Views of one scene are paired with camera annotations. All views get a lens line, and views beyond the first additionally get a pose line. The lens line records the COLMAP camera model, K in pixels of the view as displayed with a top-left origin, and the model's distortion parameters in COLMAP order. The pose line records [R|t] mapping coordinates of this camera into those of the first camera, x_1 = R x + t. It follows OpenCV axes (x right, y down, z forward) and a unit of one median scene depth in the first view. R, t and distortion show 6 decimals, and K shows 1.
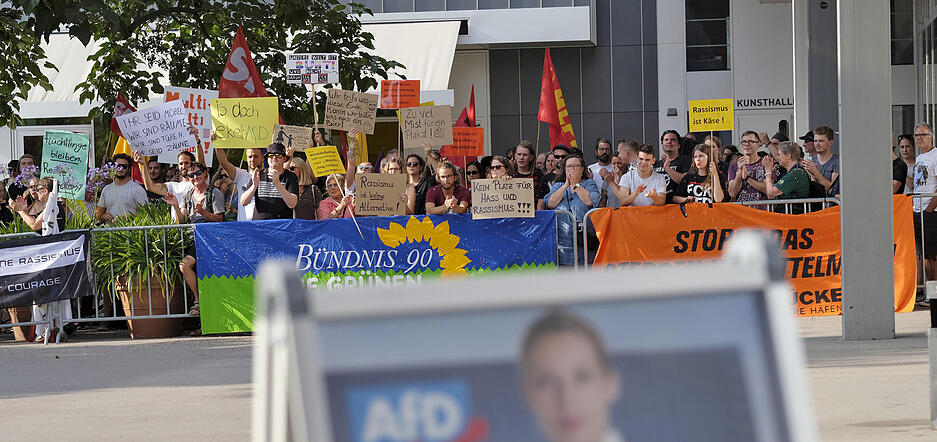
lens RADIAL K [[2154.7, 0, 468.5], [0, 2154.7, 221.0], [0, 0, 1]] dist [0.011759, 0.186864]
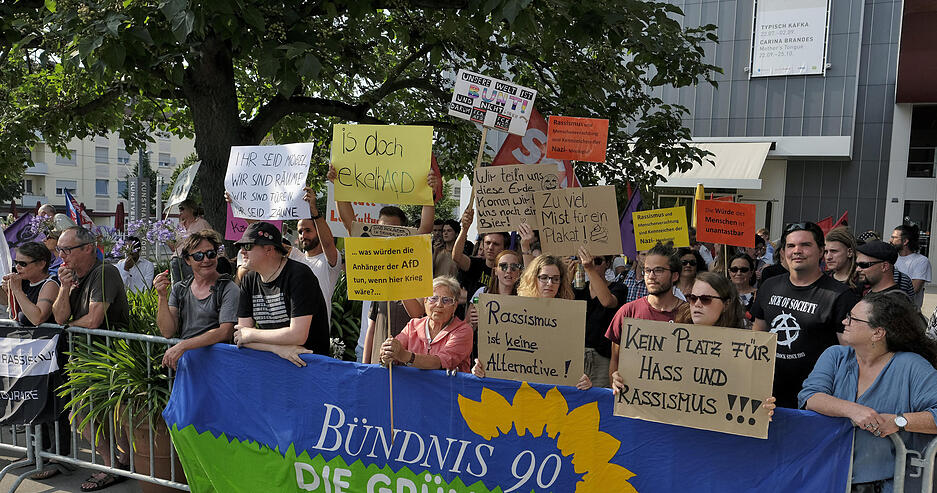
lens RADIAL K [[612.9, 0, 568.7], [0, 612.9, 249.2], [0, 0, 1]] dist [-0.002094, -0.001119]
pose [[0.940266, 0.084180, -0.329869, 0.025211], [-0.069588, 0.996013, 0.055819, -0.039883], [0.333253, -0.029530, 0.942375, 0.875138]]
